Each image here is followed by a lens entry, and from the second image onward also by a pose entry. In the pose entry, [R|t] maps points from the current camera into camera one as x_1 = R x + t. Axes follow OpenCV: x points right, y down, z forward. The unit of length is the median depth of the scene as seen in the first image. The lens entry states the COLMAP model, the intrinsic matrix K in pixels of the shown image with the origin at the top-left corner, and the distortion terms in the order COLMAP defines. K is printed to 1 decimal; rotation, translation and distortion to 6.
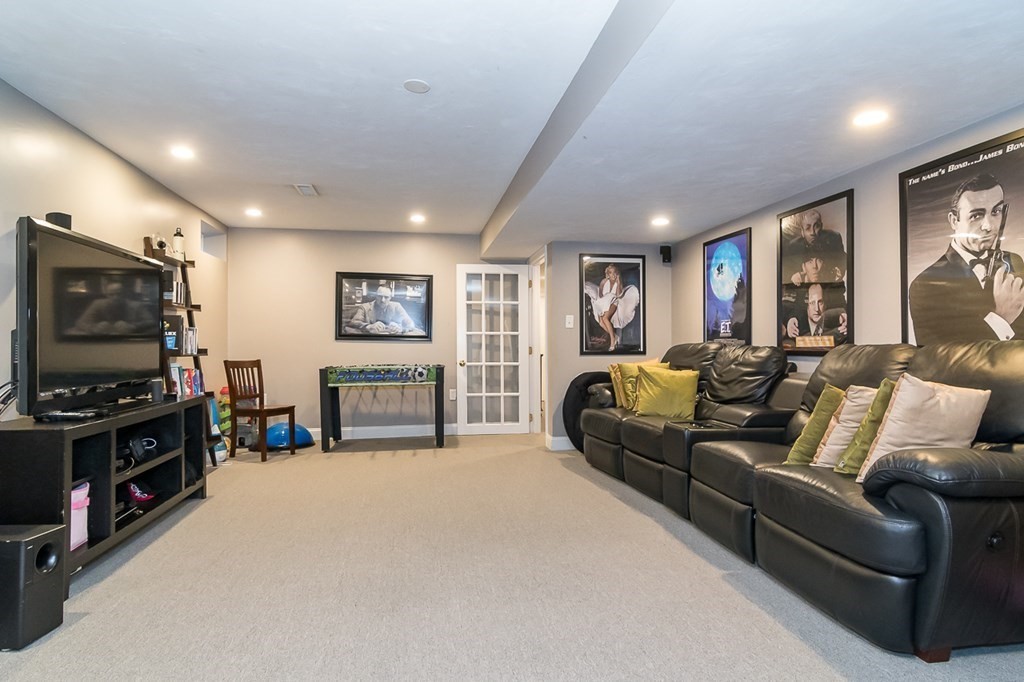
lens RADIAL K [[557.1, 0, 512.0], [0, 557.1, 341.0], [0, 0, 1]] dist [-0.000022, -0.000138]
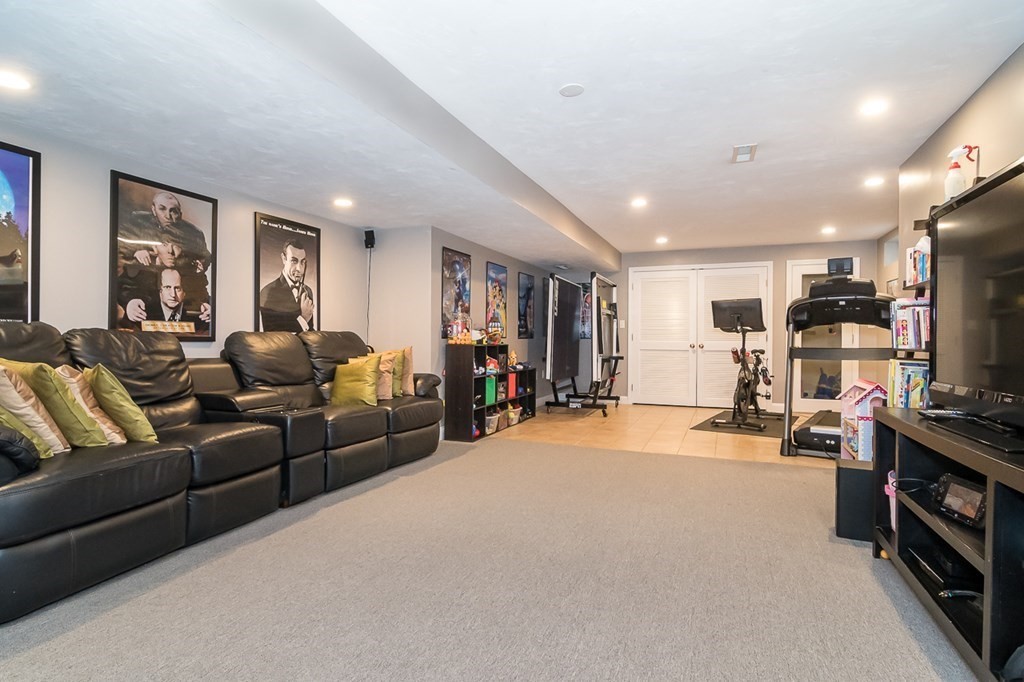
lens RADIAL K [[523.6, 0, 512.0], [0, 523.6, 341.0], [0, 0, 1]] dist [-0.000535, -0.000063]
pose [[-0.848477, -0.007721, 0.529177, -0.488571], [-0.012266, 0.999912, -0.005077, 0.024378], [-0.529091, -0.010799, -0.848496, 1.532869]]
